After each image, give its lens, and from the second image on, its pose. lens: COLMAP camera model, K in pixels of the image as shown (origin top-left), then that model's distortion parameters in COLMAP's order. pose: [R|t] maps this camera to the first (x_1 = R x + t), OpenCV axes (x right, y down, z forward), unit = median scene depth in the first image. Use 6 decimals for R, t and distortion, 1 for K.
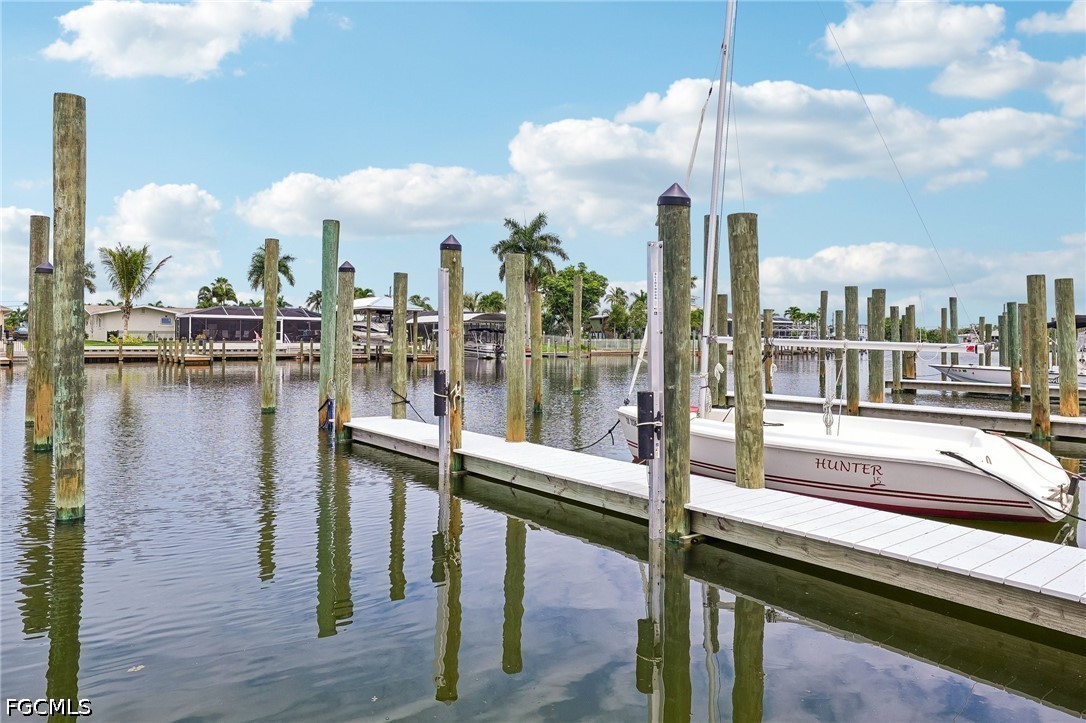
lens RADIAL K [[669.9, 0, 571.2], [0, 669.9, 300.2], [0, 0, 1]] dist [-0.006436, 0.001241]
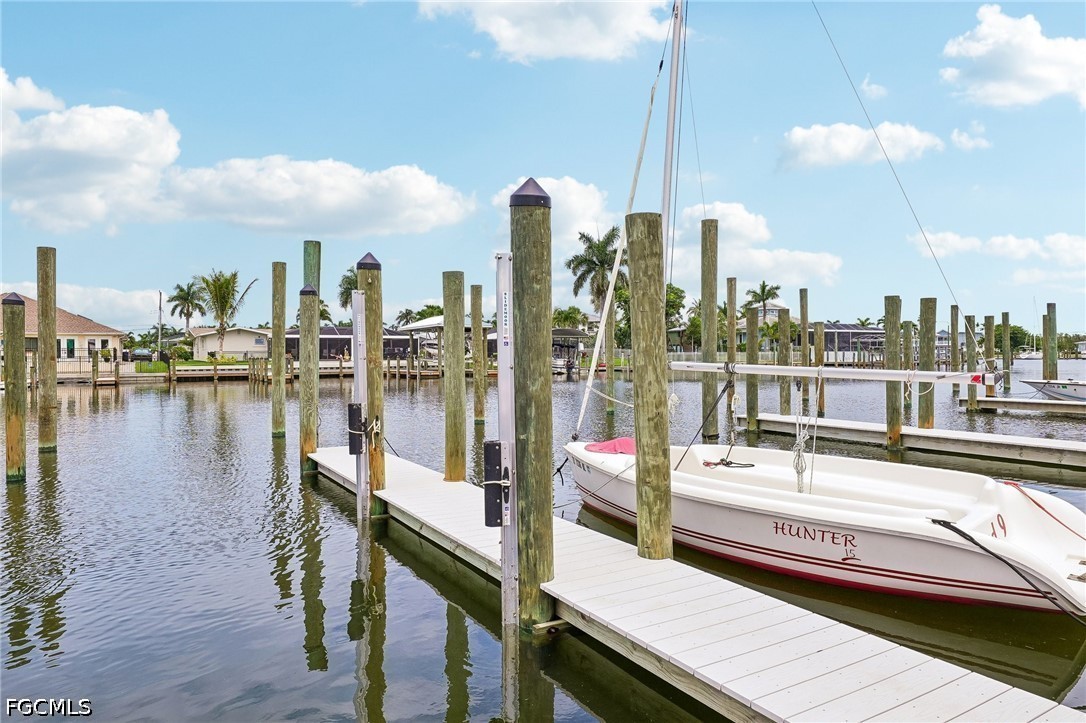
lens RADIAL K [[669.9, 0, 567.9], [0, 669.9, 333.3], [0, 0, 1]] dist [-0.006436, 0.001241]
pose [[0.991284, -0.017052, -0.130636, 0.189432], [0.020856, 0.999396, 0.027808, -0.008223], [0.130083, -0.030290, 0.991040, 0.138360]]
